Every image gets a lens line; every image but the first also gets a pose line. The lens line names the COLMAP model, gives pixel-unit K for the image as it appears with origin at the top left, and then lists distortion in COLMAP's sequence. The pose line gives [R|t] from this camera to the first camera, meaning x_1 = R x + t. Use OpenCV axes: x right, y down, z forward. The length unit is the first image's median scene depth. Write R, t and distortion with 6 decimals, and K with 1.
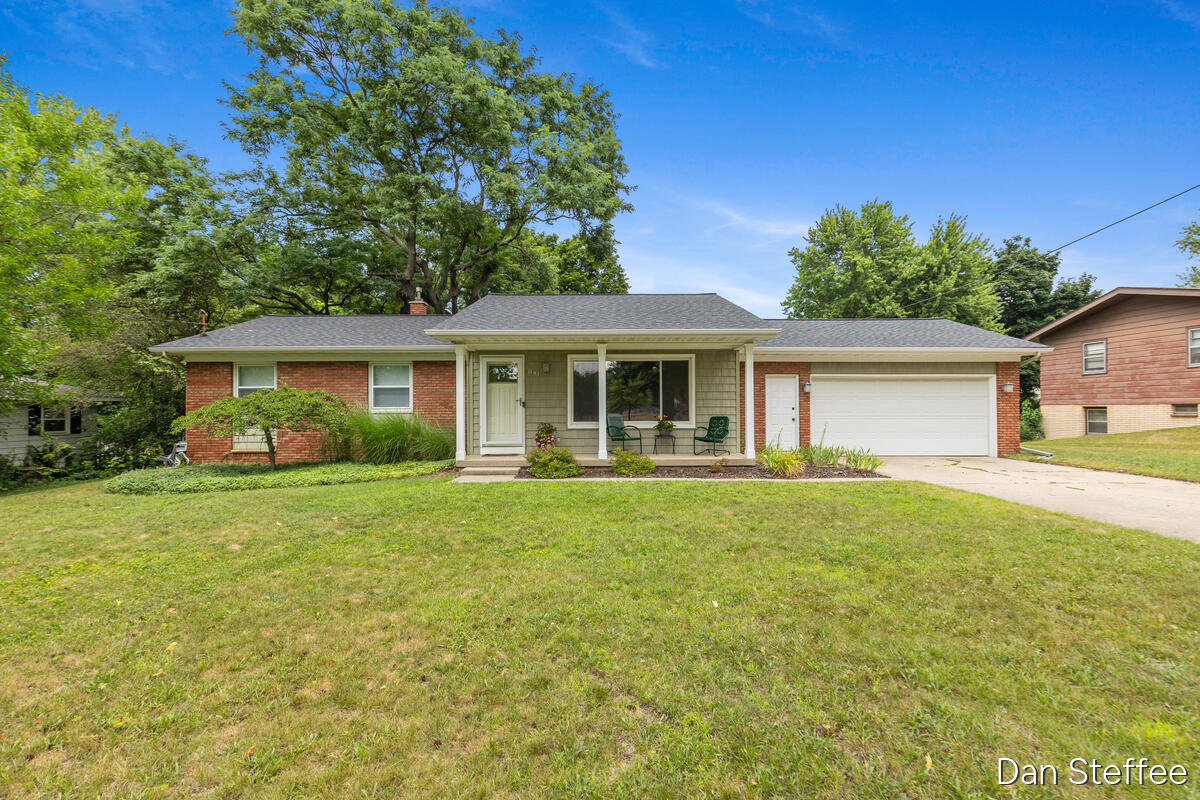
lens RADIAL K [[548.4, 0, 600.0], [0, 548.4, 400.0], [0, 0, 1]] dist [0.013217, 0.000192]
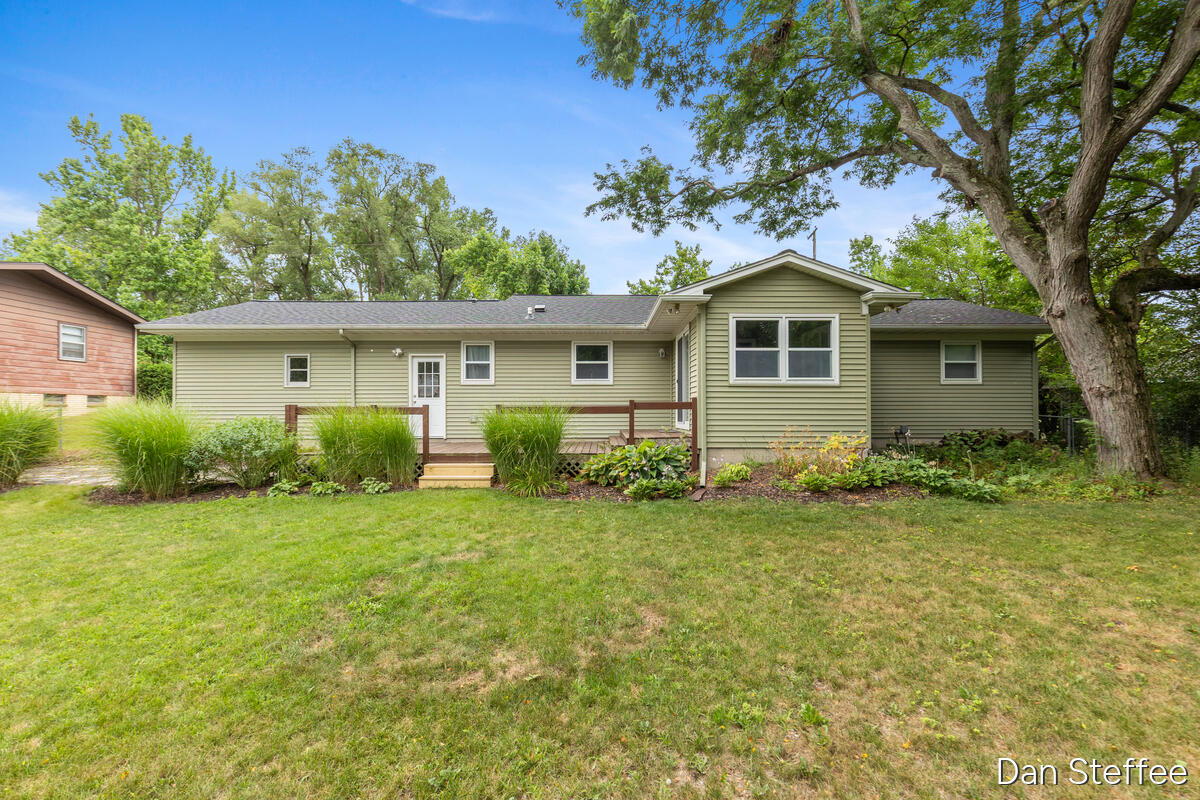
lens RADIAL K [[548.4, 0, 600.0], [0, 548.4, 400.0], [0, 0, 1]] dist [0.013217, 0.000192]
pose [[-0.999720, 0.003252, -0.023425, 0.056435], [0.003978, 0.999510, -0.031034, 0.053123], [0.023312, -0.031119, -0.999244, 2.001309]]
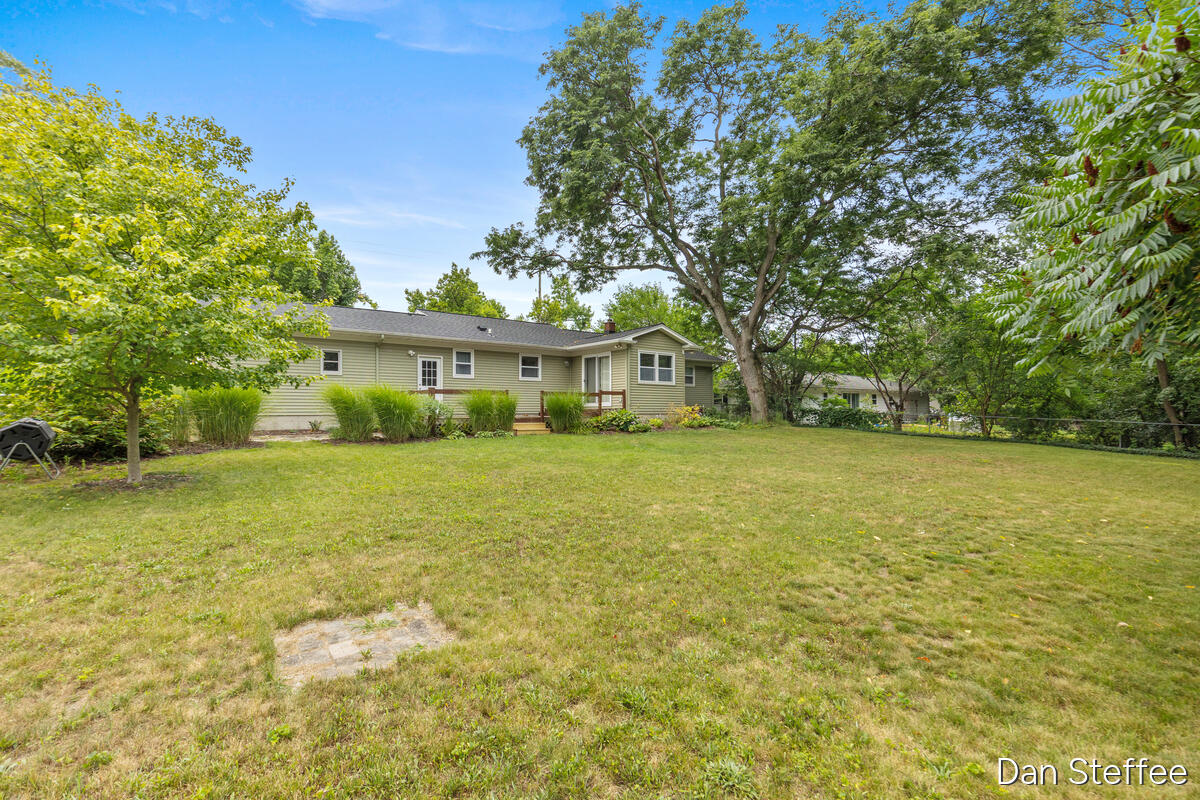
lens RADIAL K [[548.4, 0, 600.0], [0, 548.4, 400.0], [0, 0, 1]] dist [0.013217, 0.000192]
pose [[-0.771127, -0.008753, -0.636622, 0.941551], [0.010428, 0.999598, -0.026375, 0.096679], [0.636596, -0.026977, -0.770725, 2.393673]]
